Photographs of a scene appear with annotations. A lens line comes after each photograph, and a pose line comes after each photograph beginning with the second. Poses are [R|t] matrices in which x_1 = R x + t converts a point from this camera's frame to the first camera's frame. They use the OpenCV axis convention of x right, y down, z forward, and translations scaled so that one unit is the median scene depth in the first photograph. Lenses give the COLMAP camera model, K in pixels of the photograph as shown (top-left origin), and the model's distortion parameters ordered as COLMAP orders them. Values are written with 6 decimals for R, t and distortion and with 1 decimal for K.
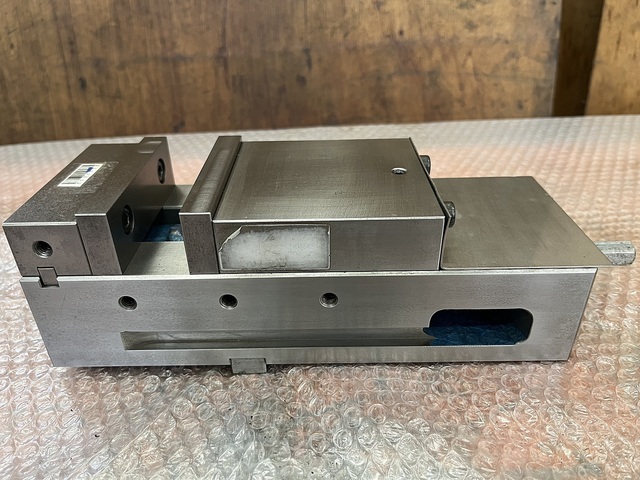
lens RADIAL K [[492.6, 0, 320.0], [0, 492.6, 240.0], [0, 0, 1]] dist [-0.000329, 0.000609]
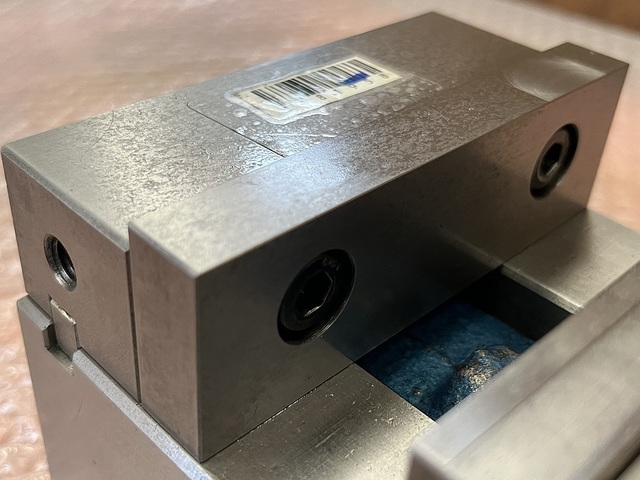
lens RADIAL K [[818.9, 0, 320.0], [0, 818.9, 240.0], [0, 0, 1]] dist [-0.007761, -0.039902]
pose [[0.696021, 0.465373, -0.546794, -0.128534], [-0.436922, 0.878815, 0.191790, -0.138293], [0.569784, 0.105417, 0.815005, 0.532116]]
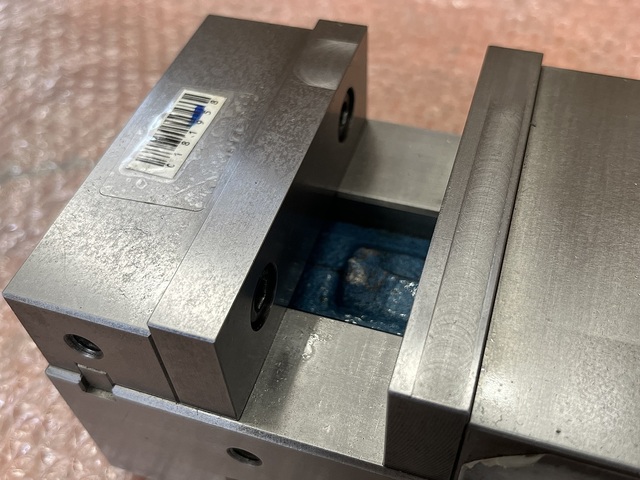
lens RADIAL K [[680.7, 0, 320.0], [0, 680.7, 240.0], [0, 0, 1]] dist [0.011090, 0.013495]
pose [[0.947957, 0.229203, -0.221006, -0.191165], [-0.139703, 0.923148, 0.358162, -0.266143], [0.286113, -0.308647, 0.907125, 0.419239]]
